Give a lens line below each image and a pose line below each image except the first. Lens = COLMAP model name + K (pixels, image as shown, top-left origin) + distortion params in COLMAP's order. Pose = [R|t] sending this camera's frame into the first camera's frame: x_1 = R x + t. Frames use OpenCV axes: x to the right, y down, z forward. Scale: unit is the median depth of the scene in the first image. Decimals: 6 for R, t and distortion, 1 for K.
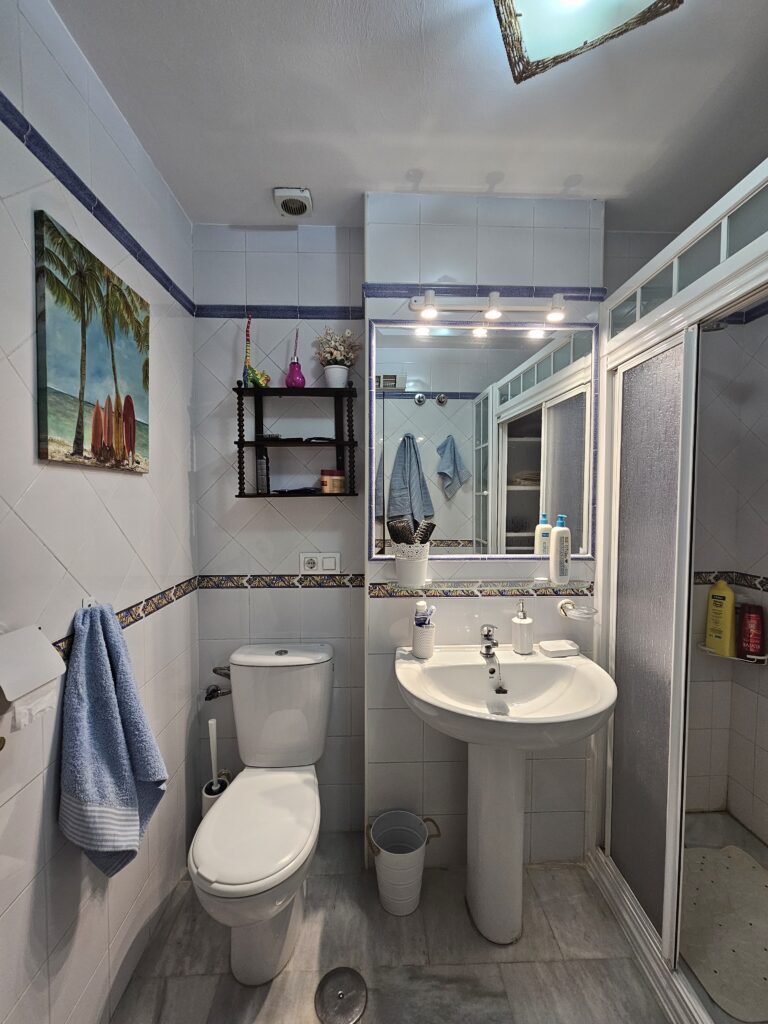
lens RADIAL K [[417.7, 0, 384.8], [0, 417.7, 512.3], [0, 0, 1]] dist [0.001587, 0.000469]
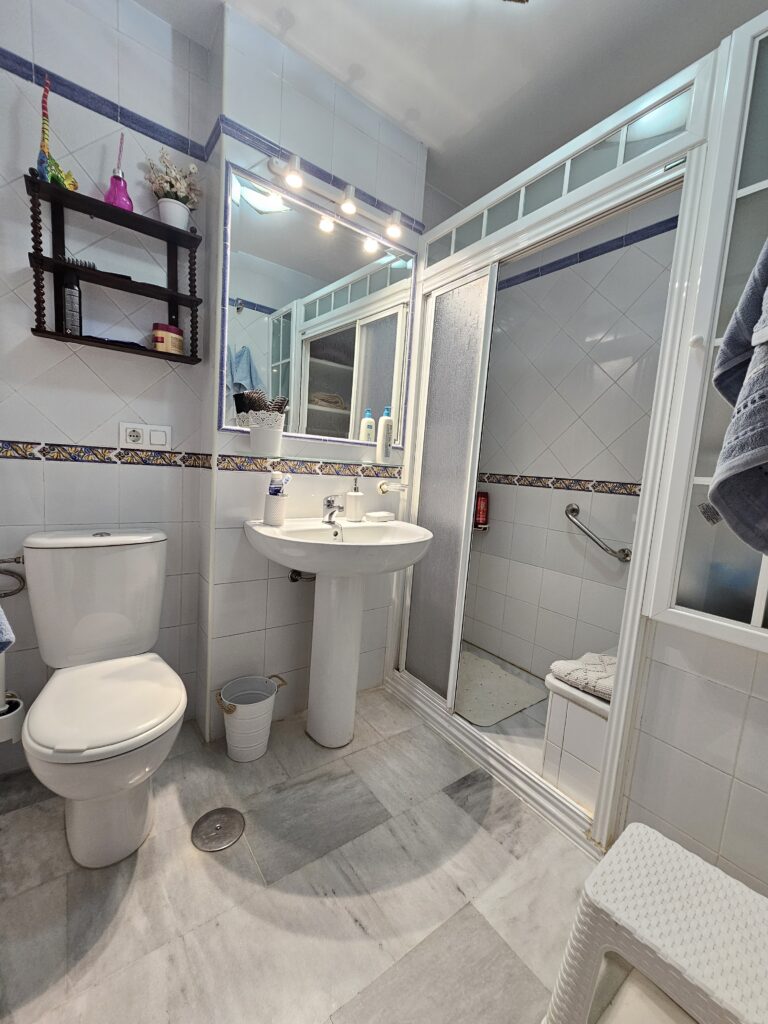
lens RADIAL K [[417.7, 0, 379.8], [0, 417.7, 511.9], [0, 0, 1]] dist [0.001587, 0.000469]
pose [[0.825073, -0.008327, 0.564965, -0.270217], [-0.044782, 0.995782, 0.080076, 0.204751], [-0.563249, -0.091369, 0.821220, -0.008412]]
